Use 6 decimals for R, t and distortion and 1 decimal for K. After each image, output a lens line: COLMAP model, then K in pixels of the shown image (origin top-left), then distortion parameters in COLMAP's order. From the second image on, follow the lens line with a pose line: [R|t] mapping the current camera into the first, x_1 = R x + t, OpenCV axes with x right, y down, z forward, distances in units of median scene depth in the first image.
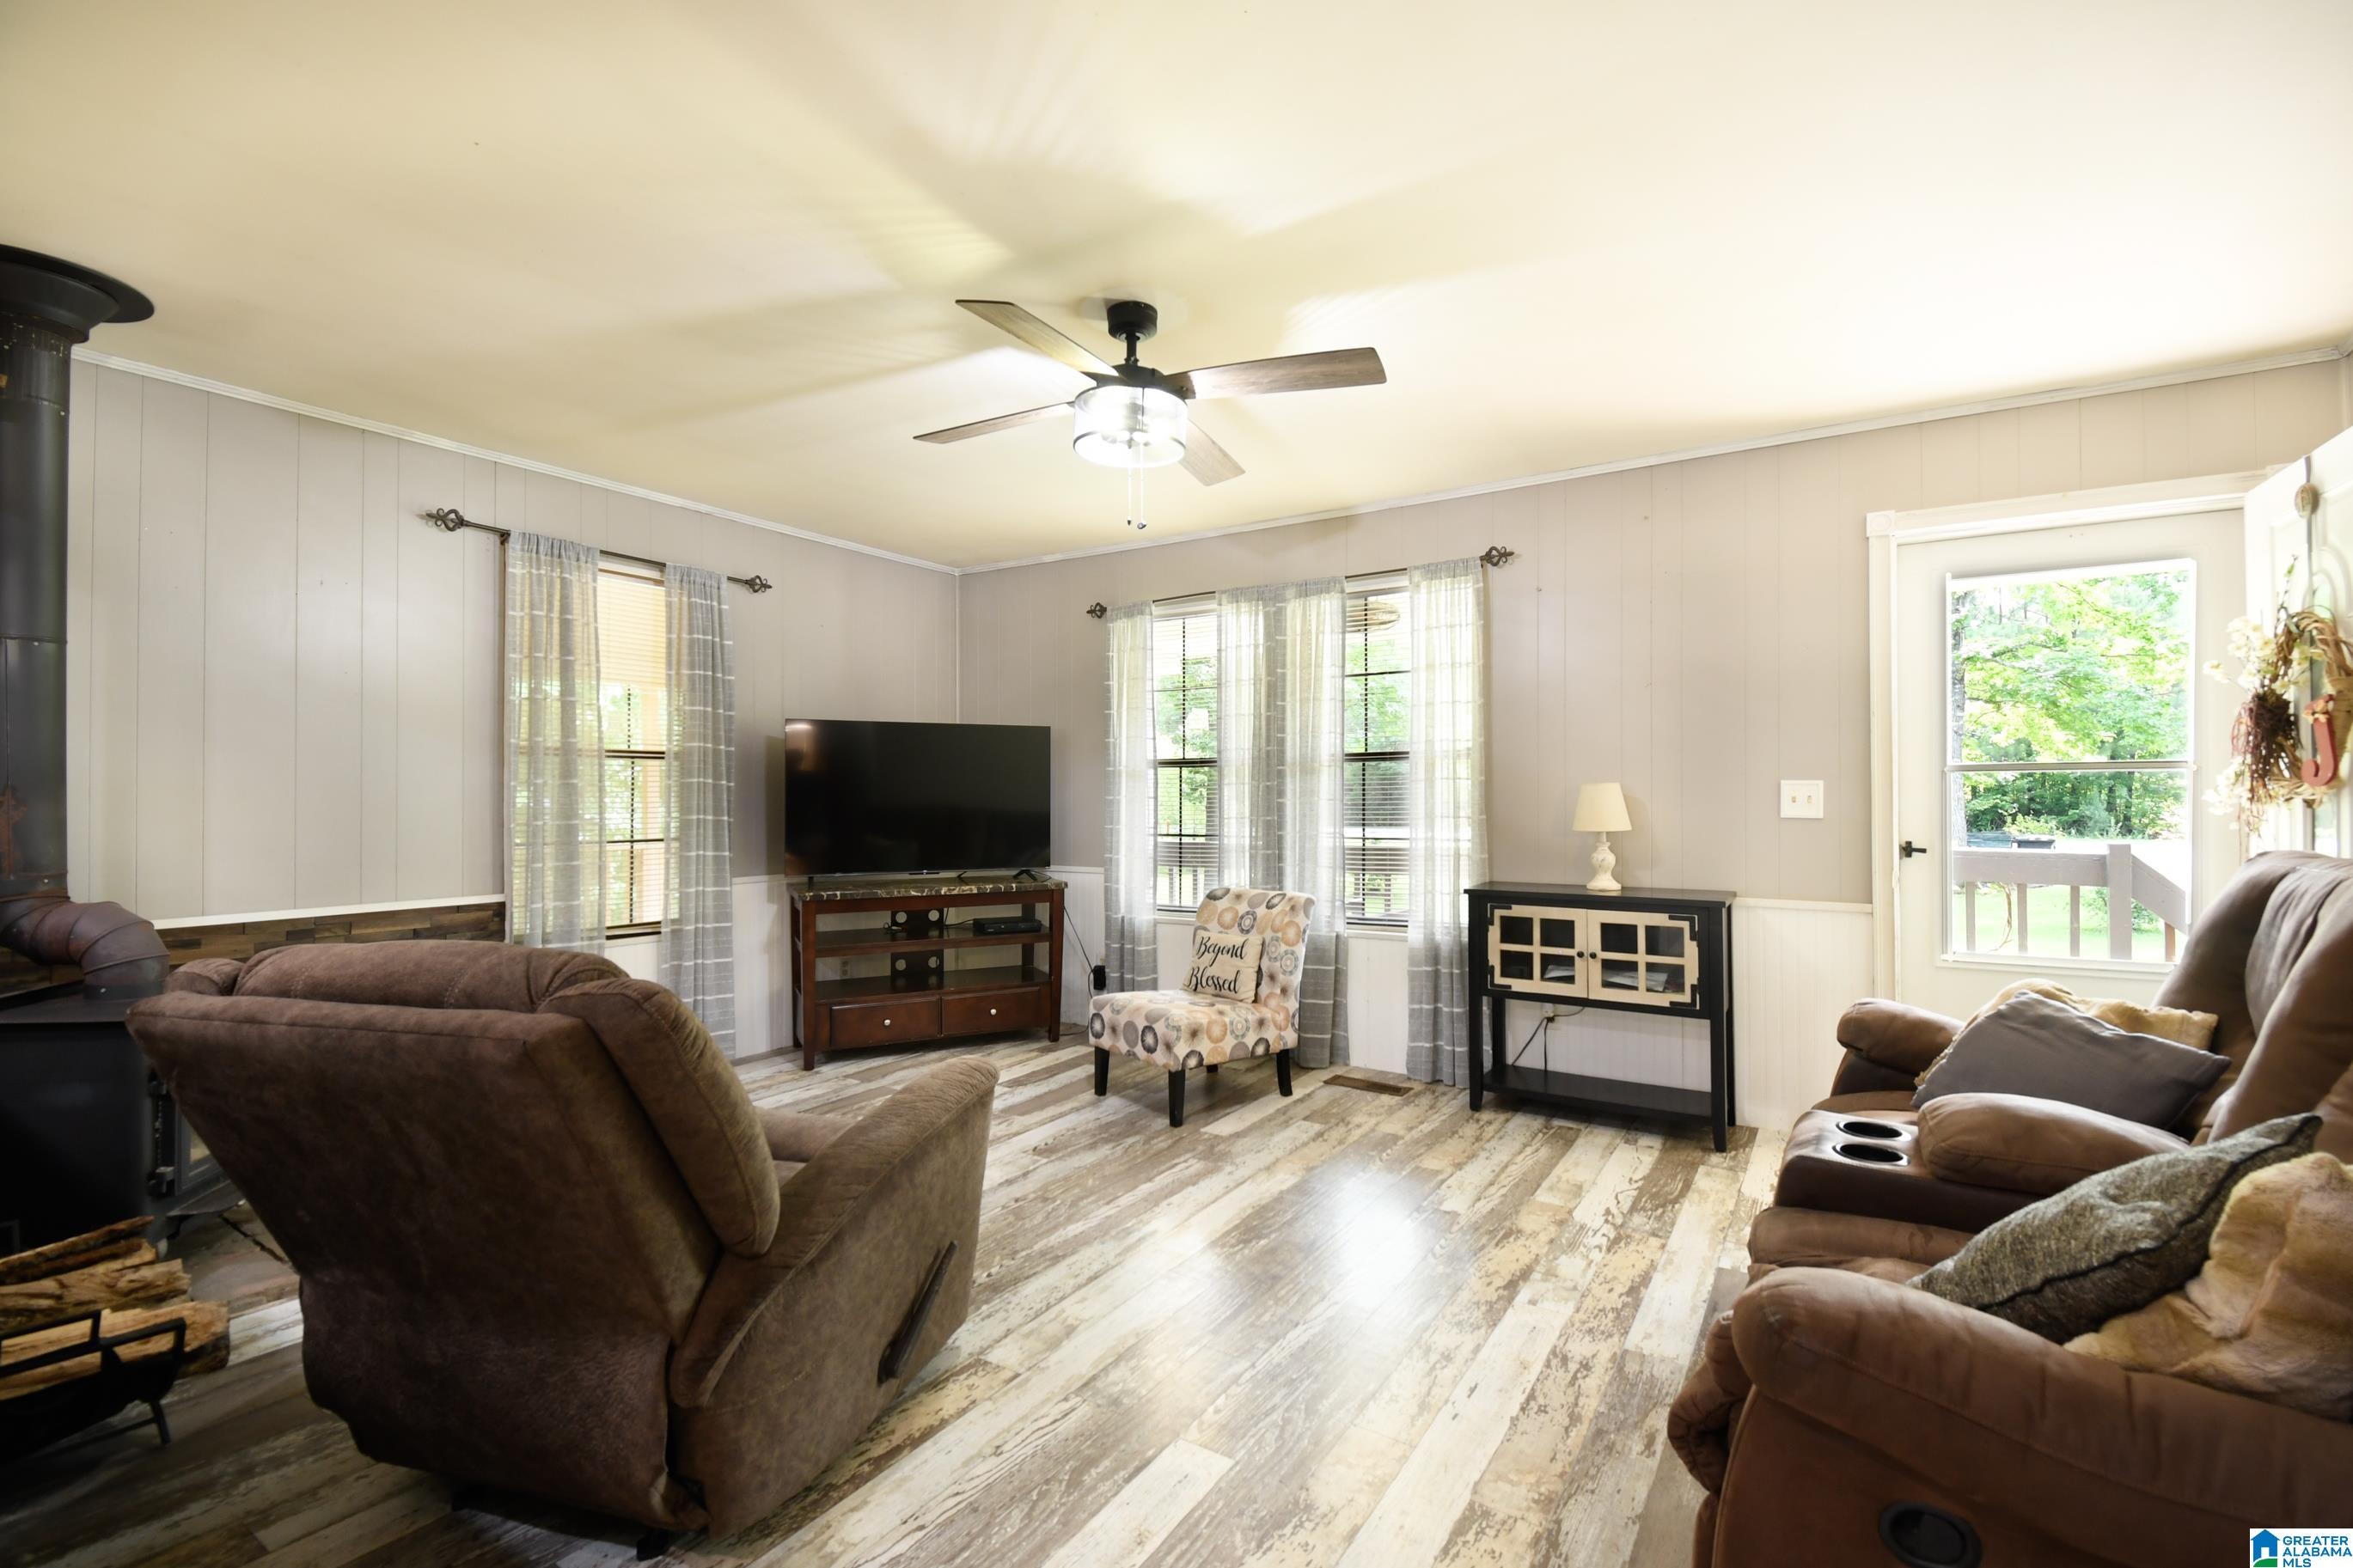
lens RADIAL K [[1021.2, 0, 1163.5], [0, 1021.2, 788.1], [0, 0, 1]] dist [-0.019568, -0.002912]
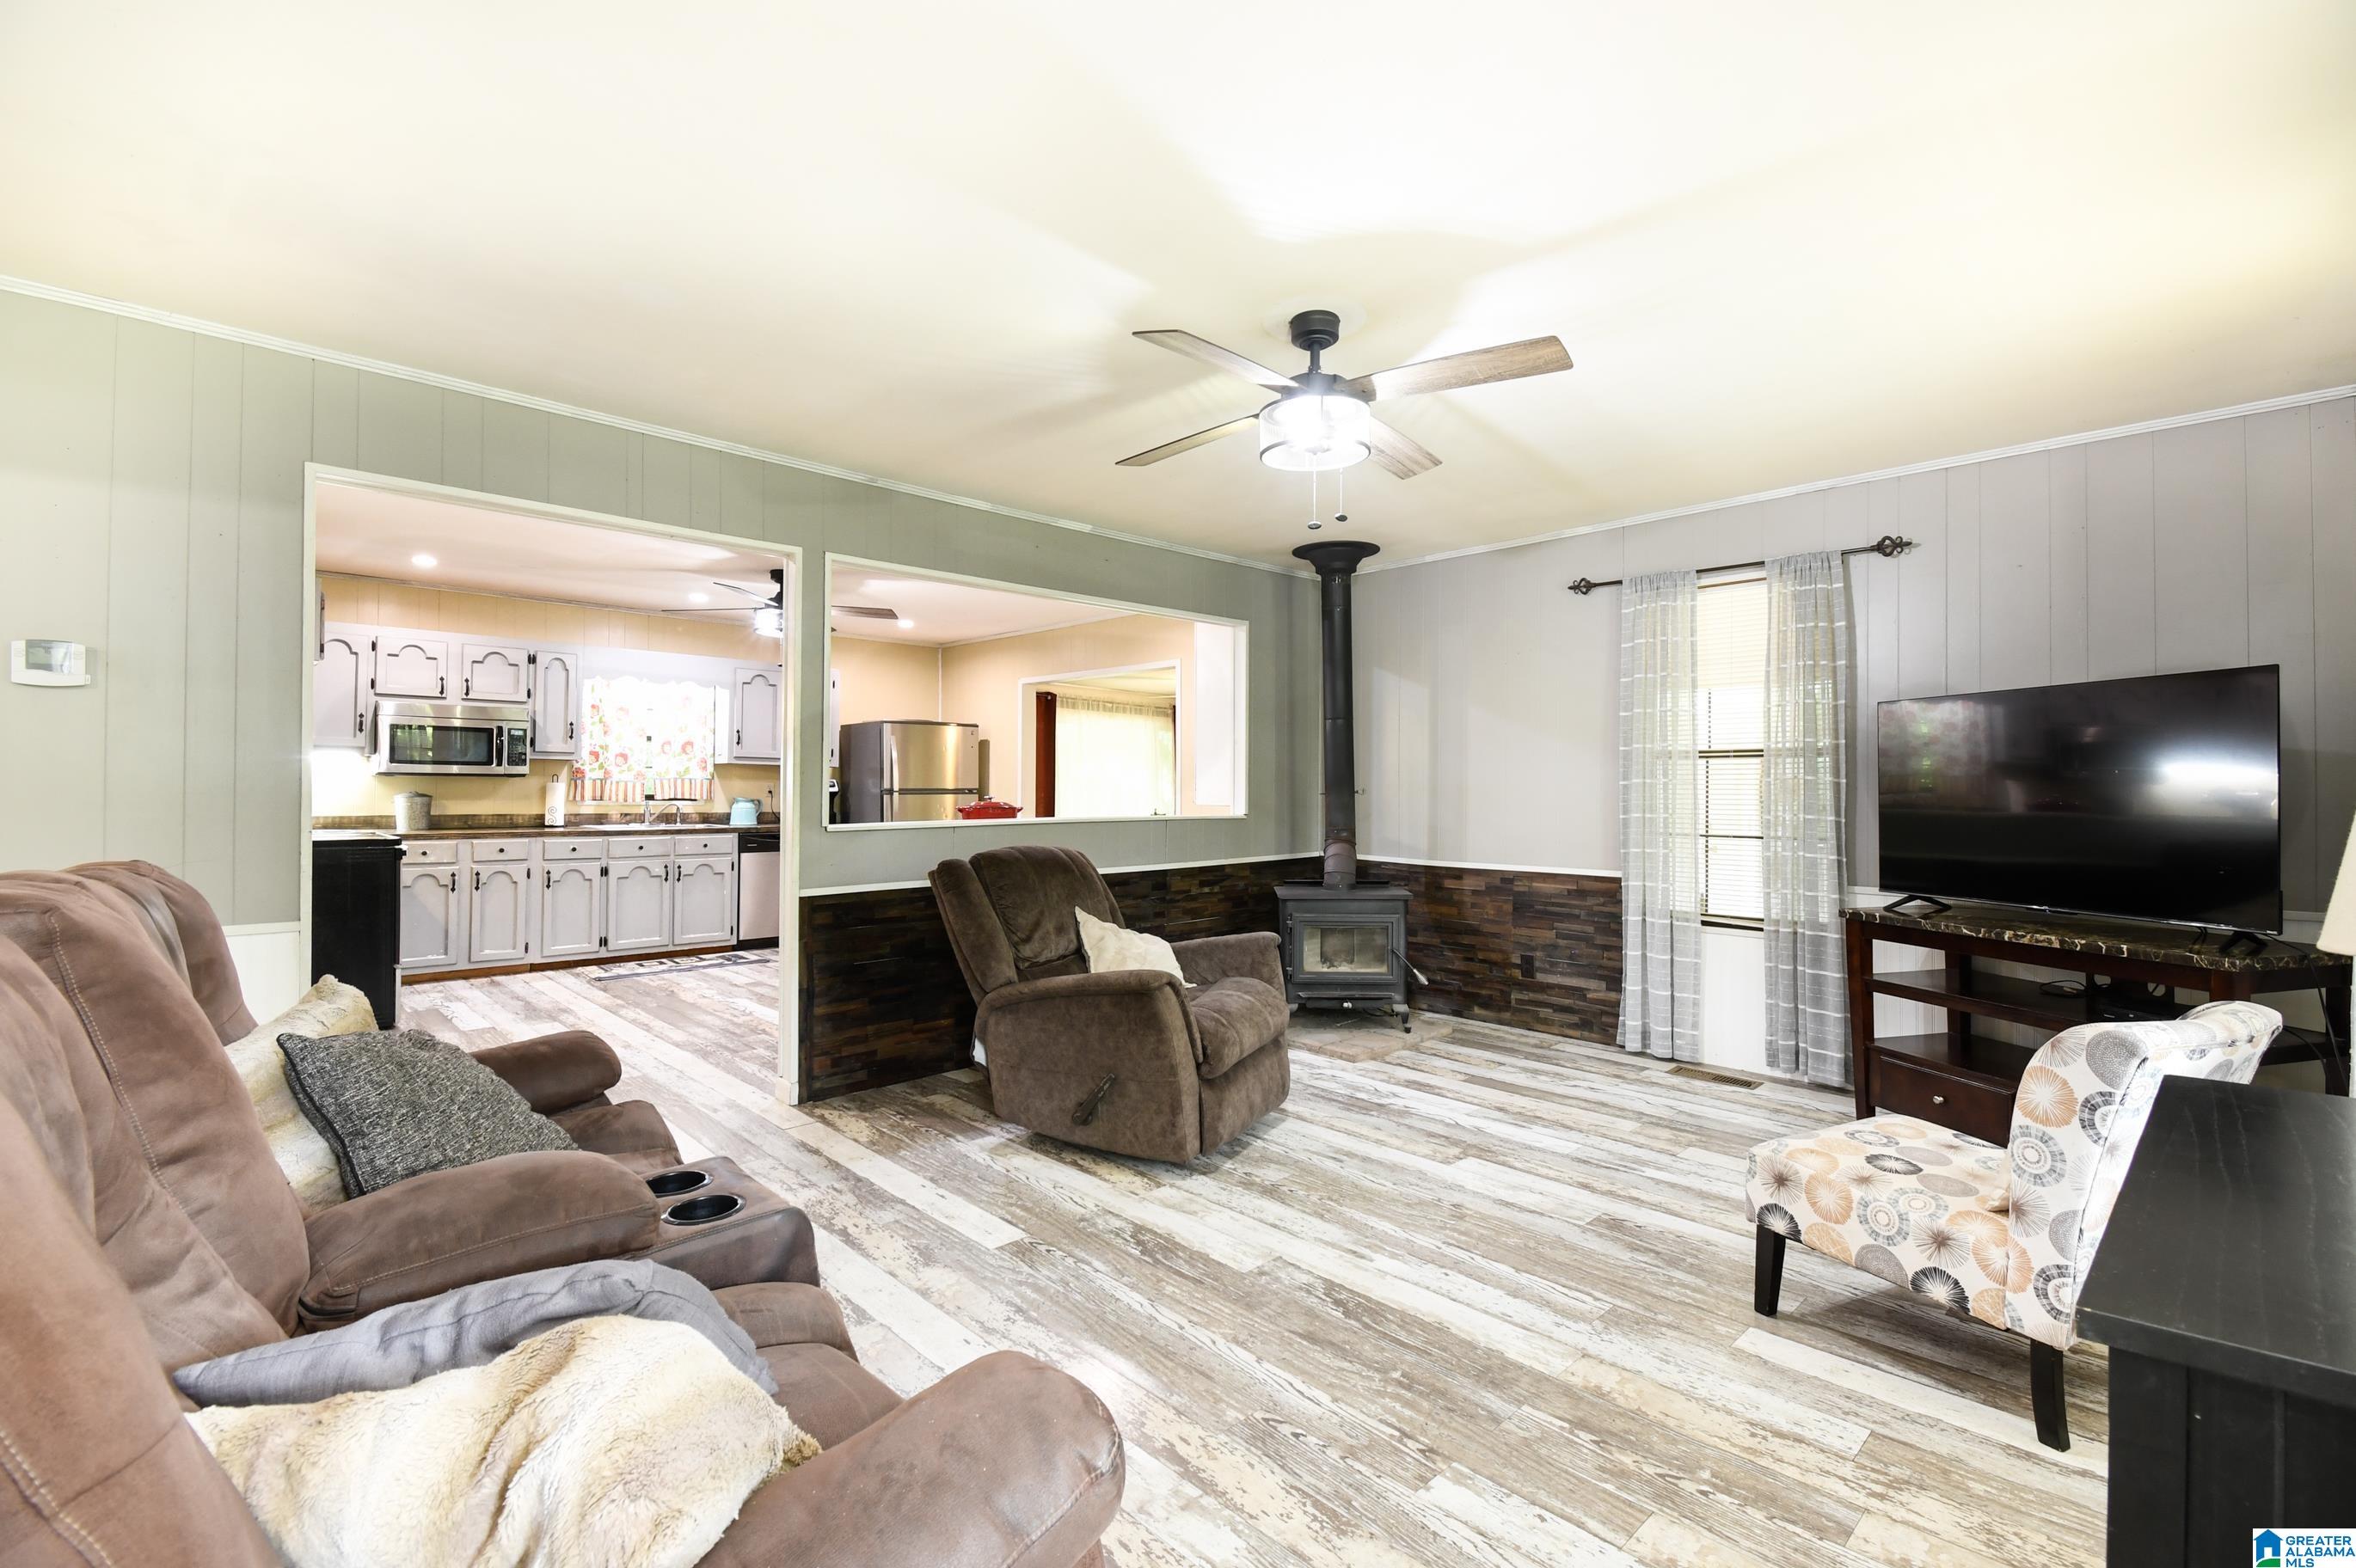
lens RADIAL K [[1022.5, 0, 1187.7], [0, 1022.5, 780.6], [0, 0, 1]] dist [-0.019568, -0.002912]
pose [[-0.211713, -0.005232, -0.977318, 0.731834], [0.003782, 0.999974, -0.006173, -0.000894], [0.977325, -0.005004, -0.211688, 0.799702]]
